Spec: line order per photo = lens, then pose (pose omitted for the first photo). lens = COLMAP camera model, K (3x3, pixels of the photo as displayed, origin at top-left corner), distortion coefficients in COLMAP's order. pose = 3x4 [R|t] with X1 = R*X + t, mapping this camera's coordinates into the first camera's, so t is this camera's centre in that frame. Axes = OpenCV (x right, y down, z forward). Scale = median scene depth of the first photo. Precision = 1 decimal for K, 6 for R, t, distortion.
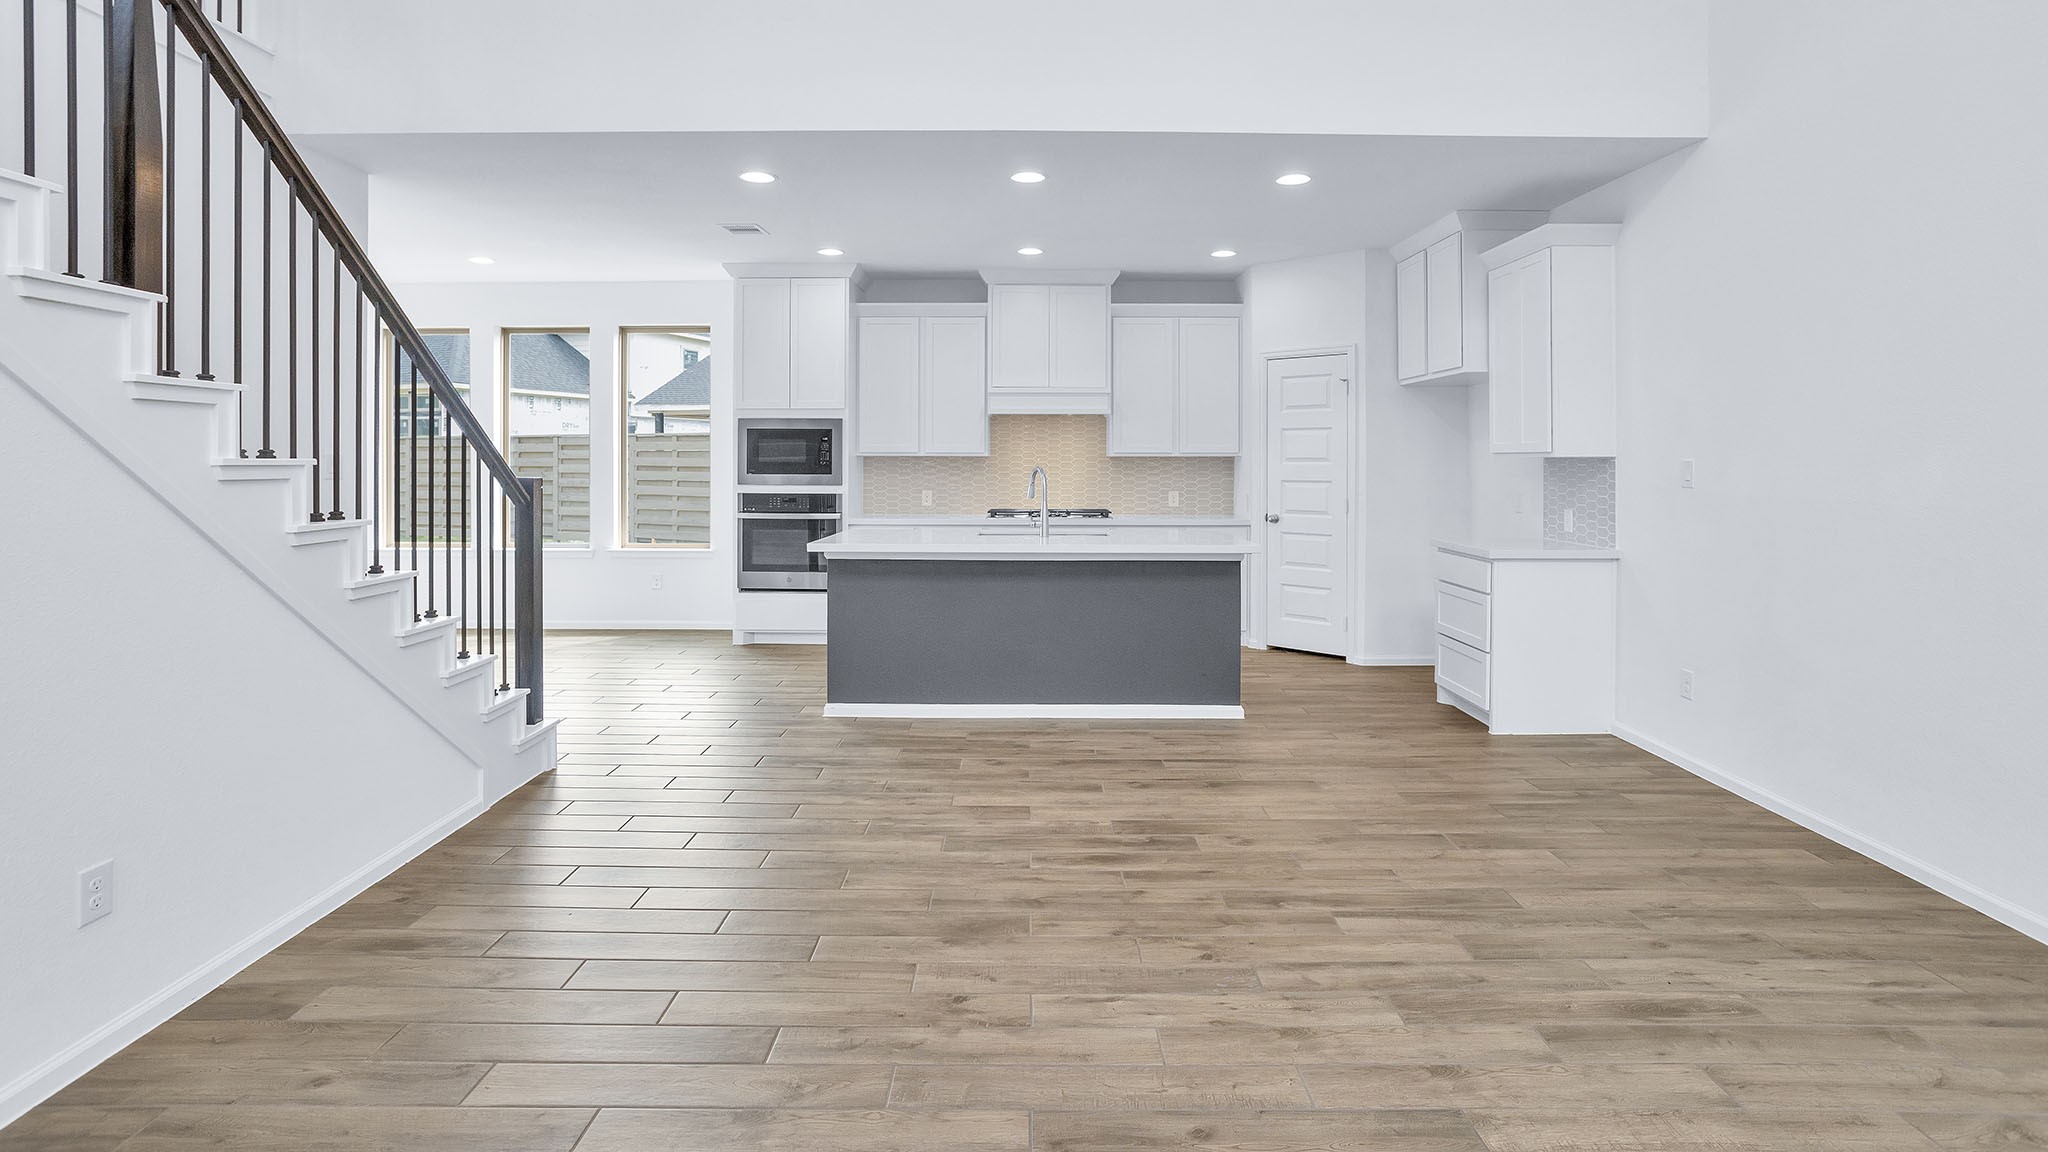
lens RADIAL K [[1012.5, 0, 1053.9], [0, 1012.5, 538.7], [0, 0, 1]] dist [-0.024521, 0.011424]
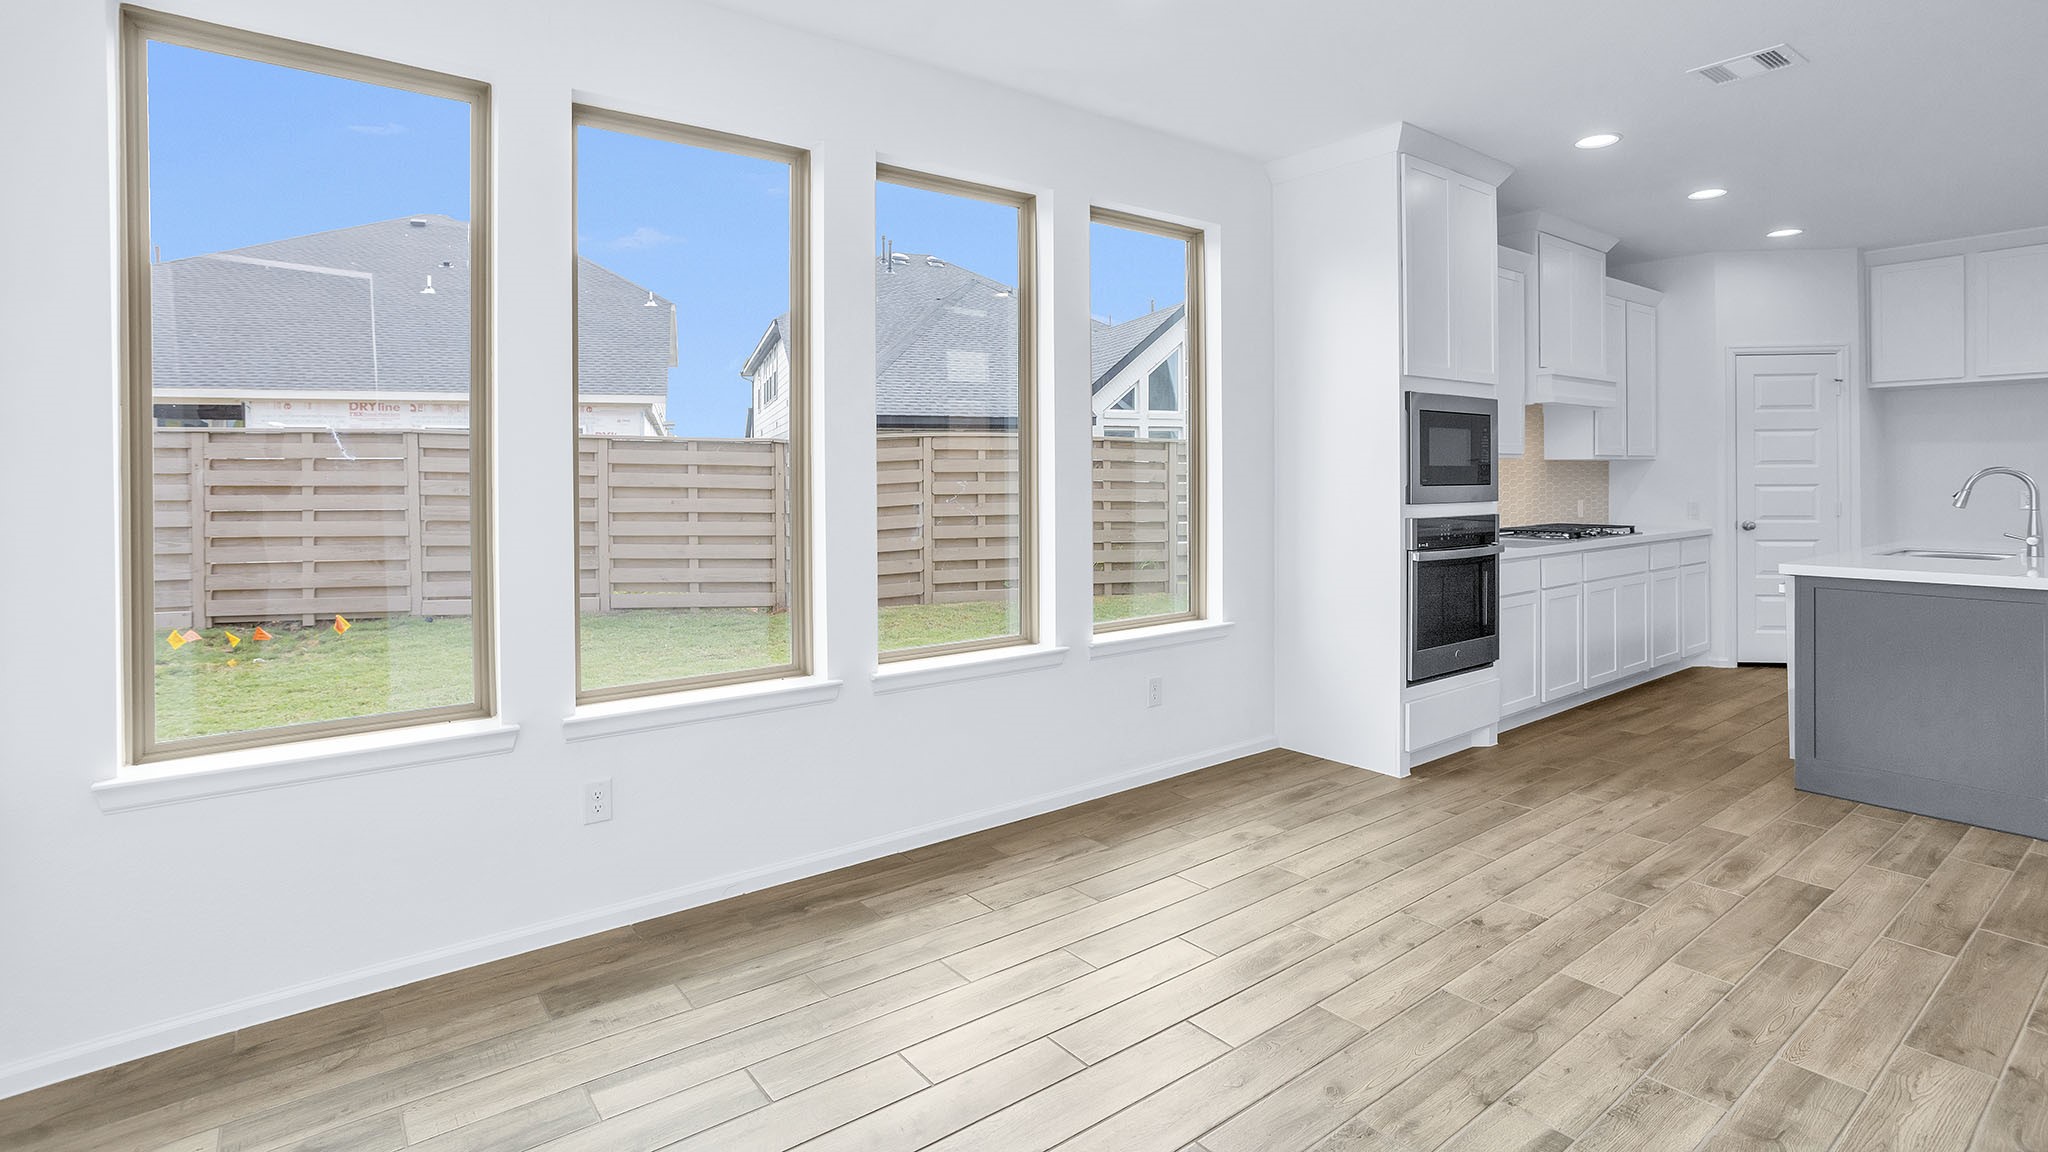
lens RADIAL K [[1012.5, 0, 1007.5], [0, 1012.5, 542.5], [0, 0, 1]] dist [-0.024521, 0.011424]
pose [[0.783880, -0.049403, 0.618944, -0.867260], [0.060002, 0.998191, 0.003682, -0.047534], [-0.618007, 0.034252, 0.785426, 0.684023]]
